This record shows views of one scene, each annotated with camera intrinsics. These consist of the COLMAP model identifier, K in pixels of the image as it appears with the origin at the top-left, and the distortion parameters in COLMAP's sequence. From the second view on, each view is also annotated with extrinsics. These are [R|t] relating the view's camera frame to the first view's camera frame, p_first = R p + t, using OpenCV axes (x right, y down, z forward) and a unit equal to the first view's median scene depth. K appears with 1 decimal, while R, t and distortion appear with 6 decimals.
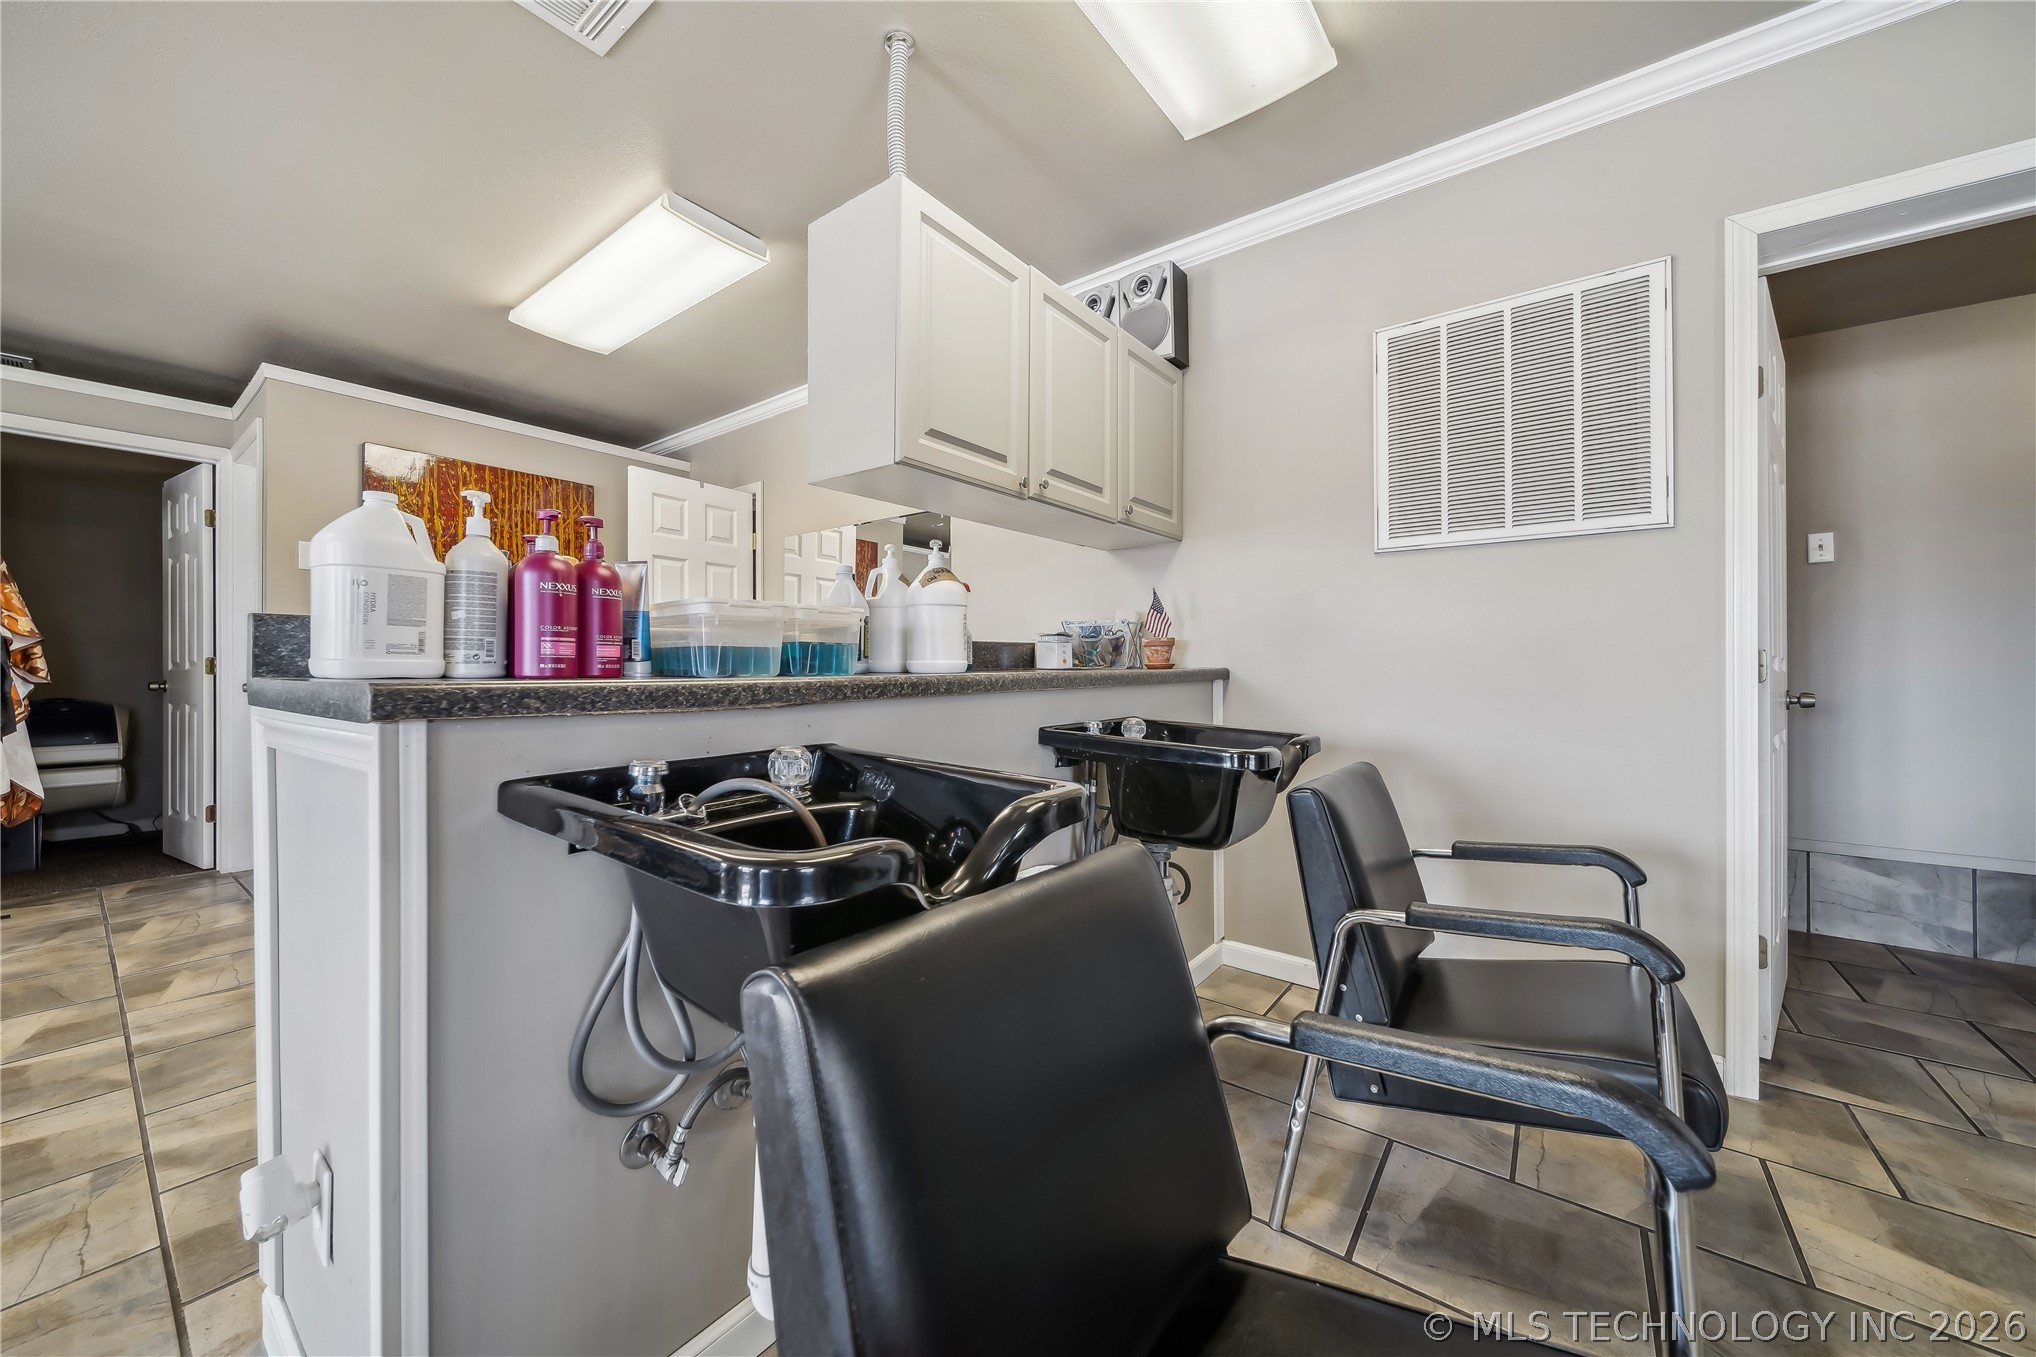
lens RADIAL K [[723.4, 0, 1012.0], [0, 723.4, 678.3], [0, 0, 1]] dist [0.000332, -0.002299]
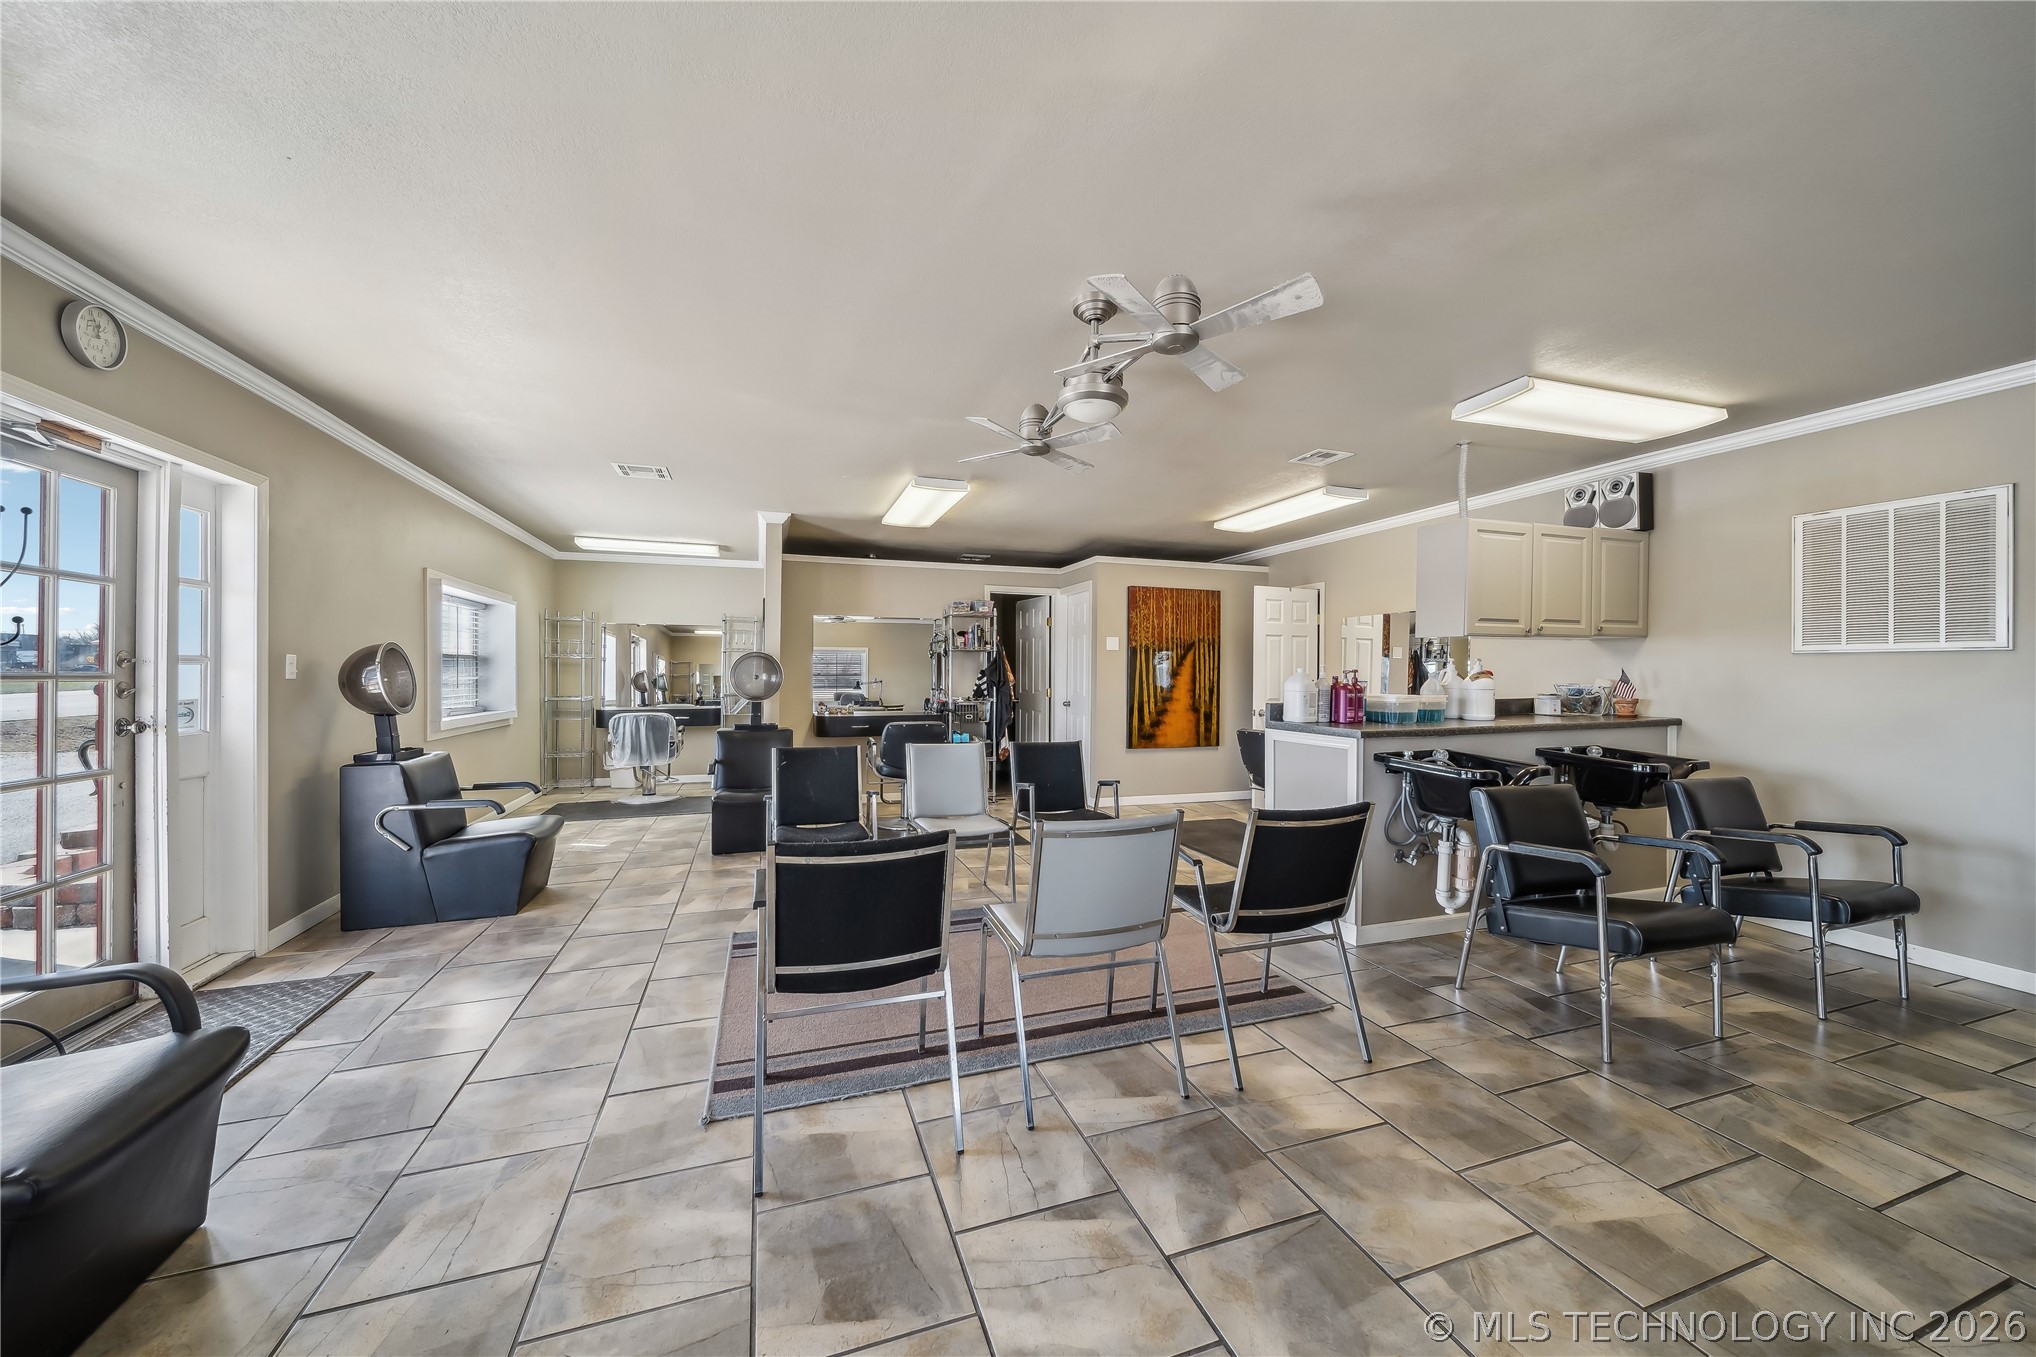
lens RADIAL K [[723.4, 0, 1012.0], [0, 723.4, 678.3], [0, 0, 1]] dist [0.000332, -0.002299]
pose [[0.828458, 0.009509, -0.559970, -0.037140], [-0.011707, 0.999931, -0.000340, -0.086946], [0.559929, 0.006837, 0.828513, -1.194678]]
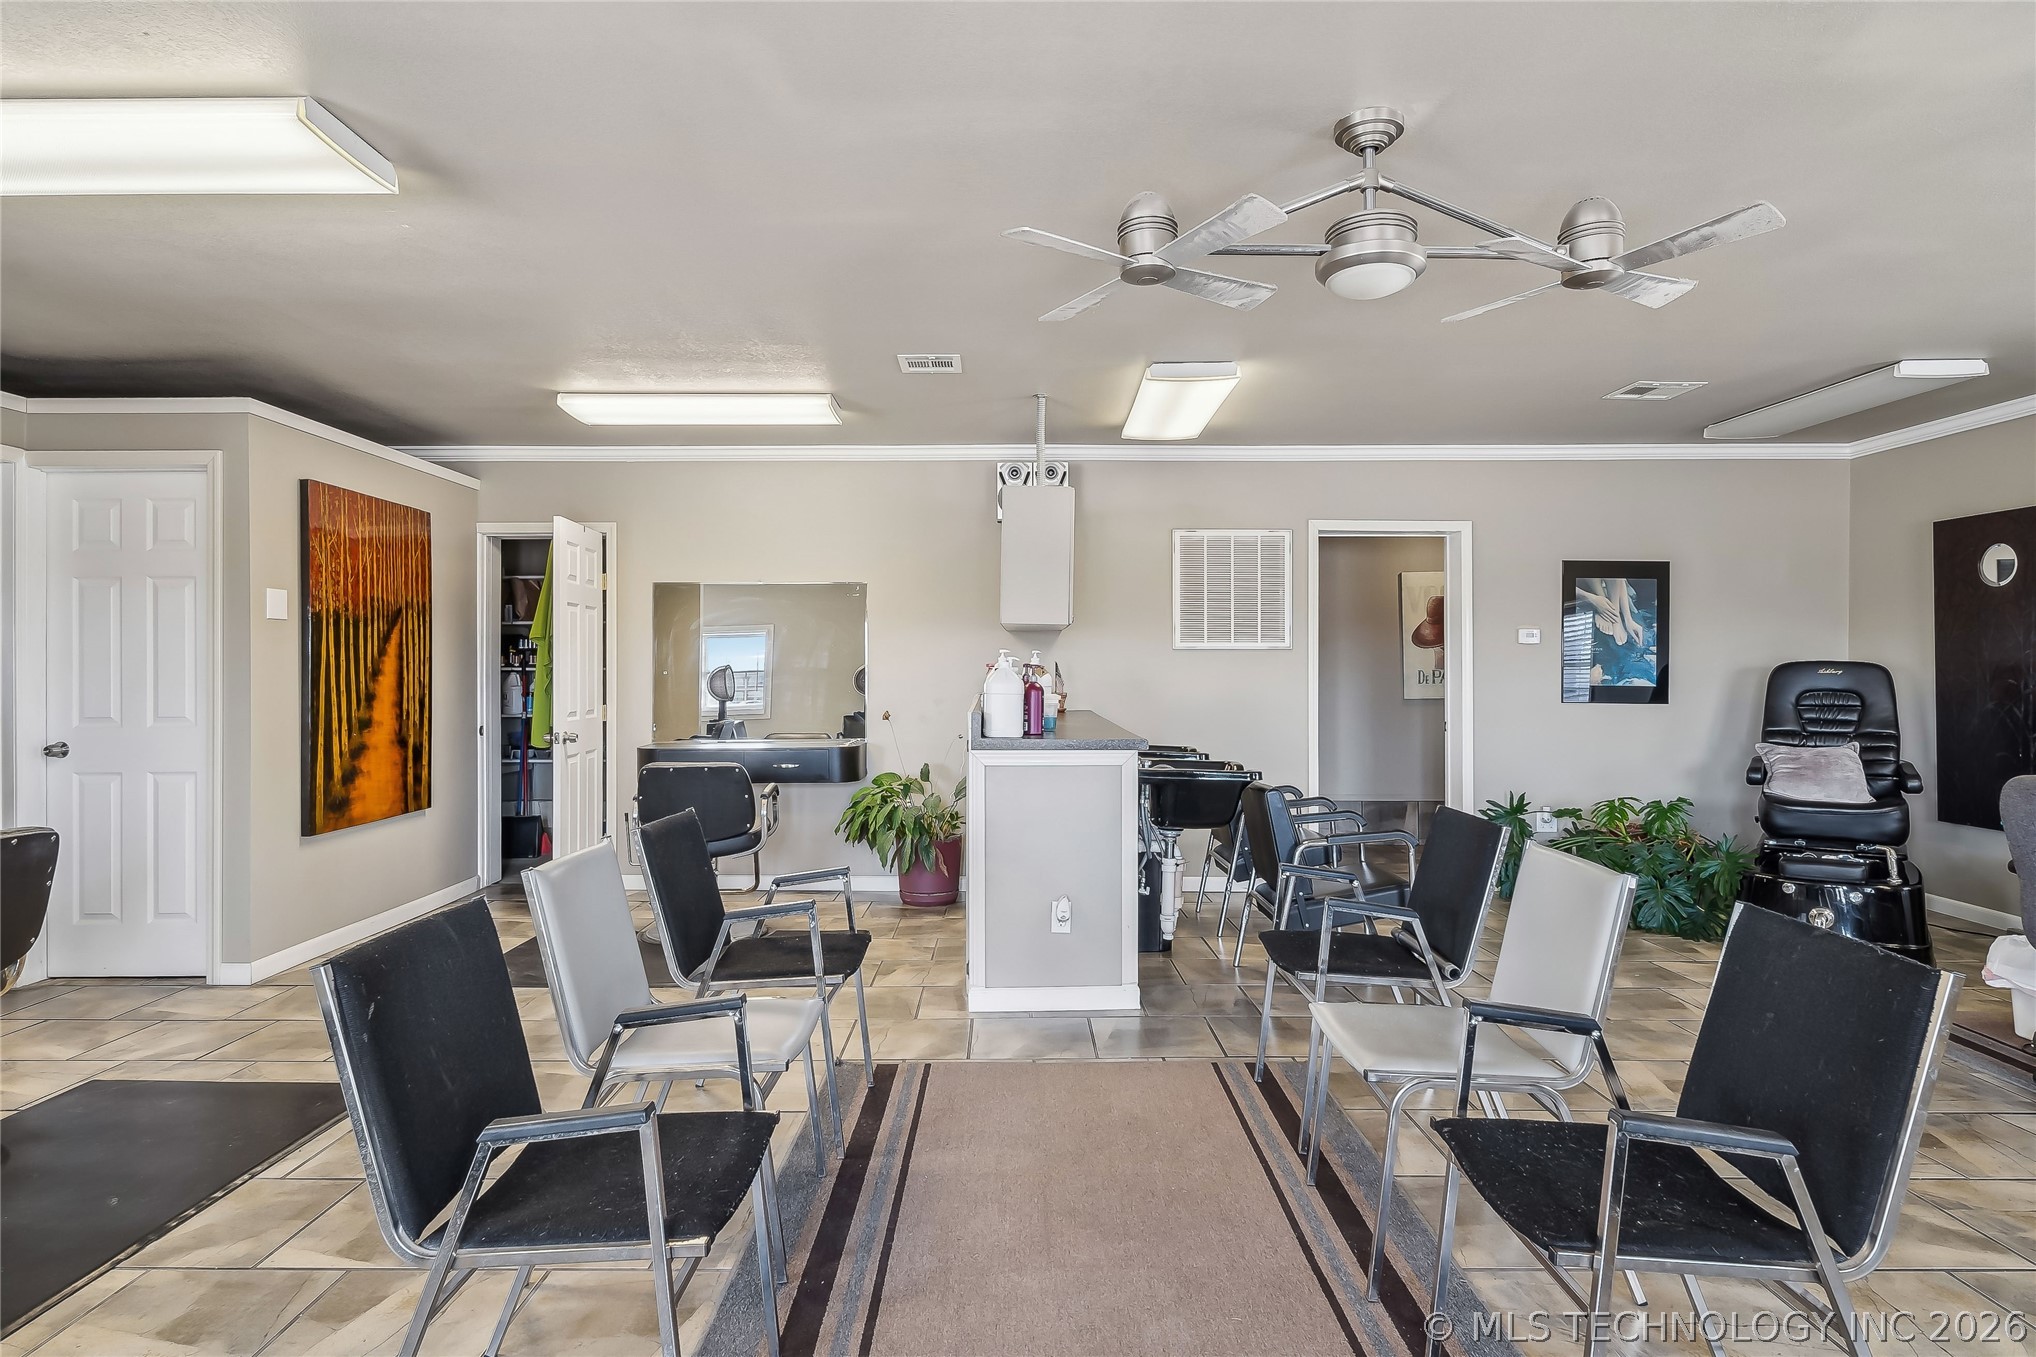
lens RADIAL K [[1091.1, 0, 1015.7], [0, 1091.1, 681.5], [0, 0, 1]] dist [-0.001455, -0.001166]
pose [[0.796496, -0.007922, 0.604591, -1.385582], [0.005955, 0.999968, 0.005257, -0.096302], [-0.604614, -0.000586, 0.796518, -0.905840]]
